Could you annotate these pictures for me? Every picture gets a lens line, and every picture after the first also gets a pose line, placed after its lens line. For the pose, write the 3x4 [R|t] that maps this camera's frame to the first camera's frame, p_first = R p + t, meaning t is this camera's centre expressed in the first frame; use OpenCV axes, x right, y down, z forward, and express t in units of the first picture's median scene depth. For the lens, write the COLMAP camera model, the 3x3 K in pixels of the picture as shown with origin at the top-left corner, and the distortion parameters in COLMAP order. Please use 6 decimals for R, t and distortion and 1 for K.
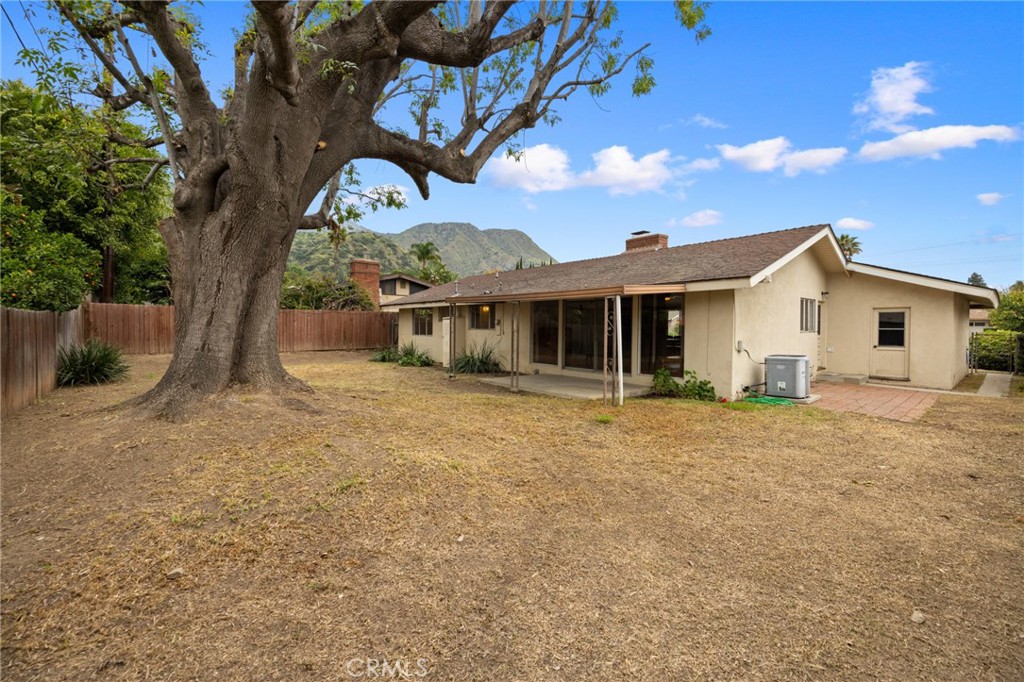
lens RADIAL K [[419.5, 0, 512.4], [0, 419.5, 338.2], [0, 0, 1]] dist [0.002899, 0.000351]
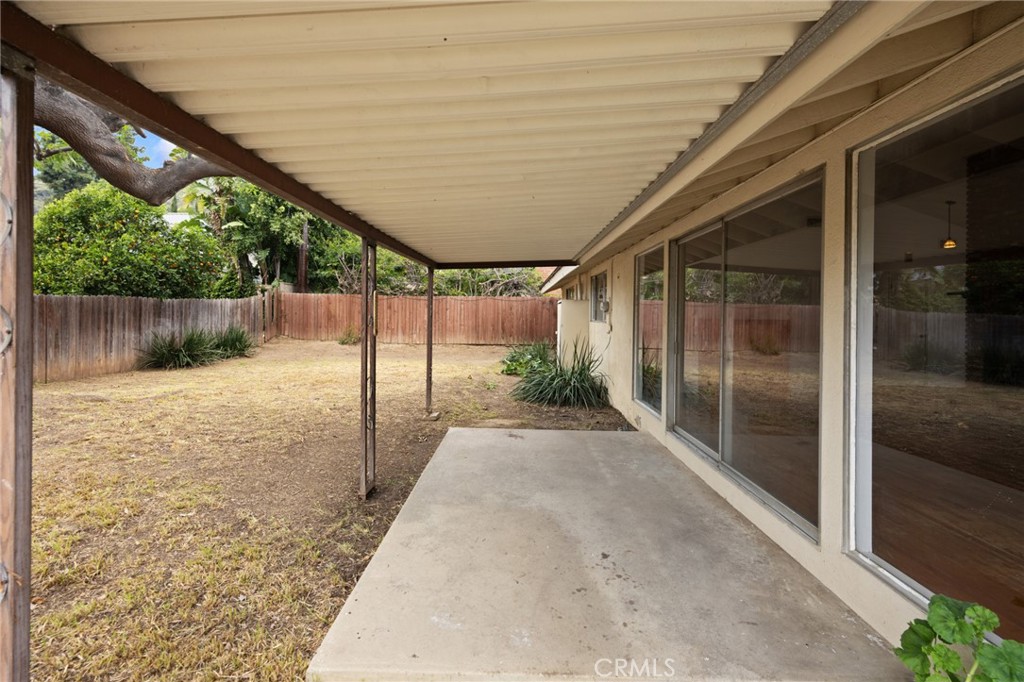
lens RADIAL K [[437.1, 0, 509.2], [0, 437.1, 315.7], [0, 0, 1]] dist [0.003302, 0.000032]
pose [[0.754867, 0.004389, -0.655863, 0.259118], [-0.028698, 0.999241, -0.026343, -0.011114], [0.655250, 0.038707, 0.754420, 0.601451]]
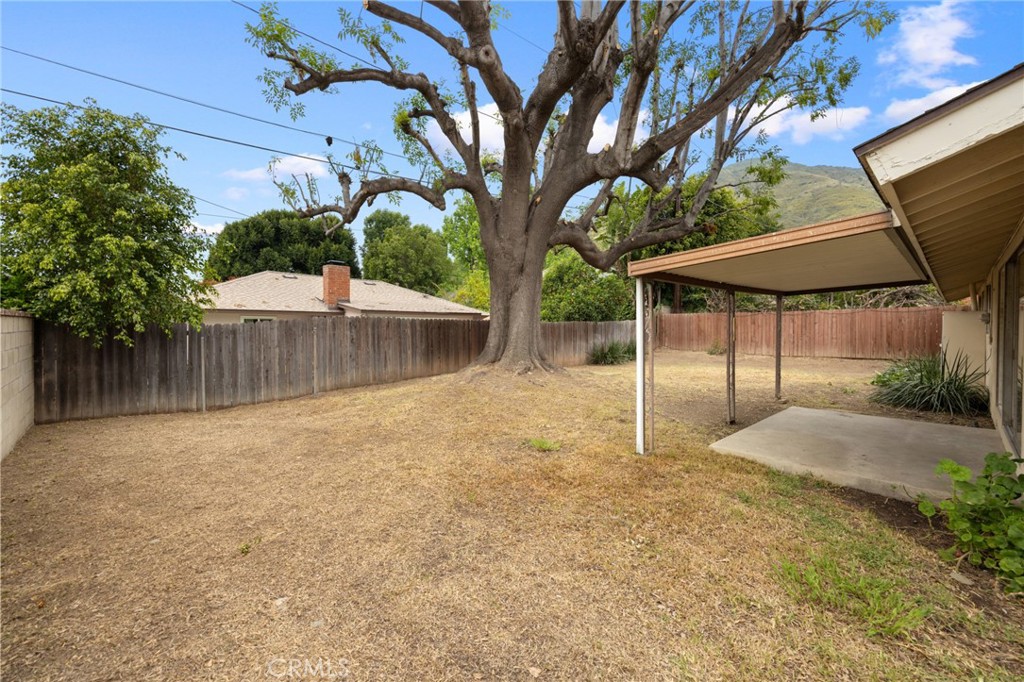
lens RADIAL K [[419.5, 0, 512.4], [0, 419.5, 338.2], [0, 0, 1]] dist [0.002899, 0.000351]
pose [[0.056004, 0.015333, -0.998313, 0.512818], [-0.025267, 0.999584, 0.013935, -0.007276], [0.998111, 0.024444, 0.056368, 0.454277]]
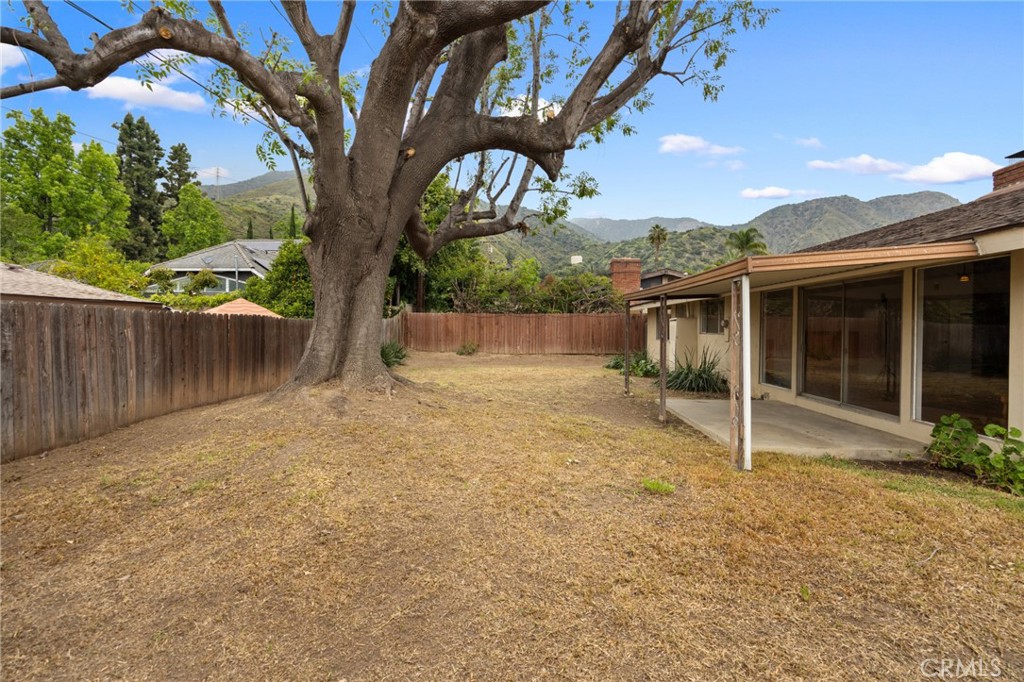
lens RADIAL K [[445.2, 0, 514.1], [0, 445.2, 336.0], [0, 0, 1]] dist [-0.012092, 0.000006]
pose [[0.737448, 0.008405, -0.675352, 0.250554], [-0.018157, 0.999808, -0.007383, -0.005215], [0.675160, 0.017707, 0.737459, 0.204052]]
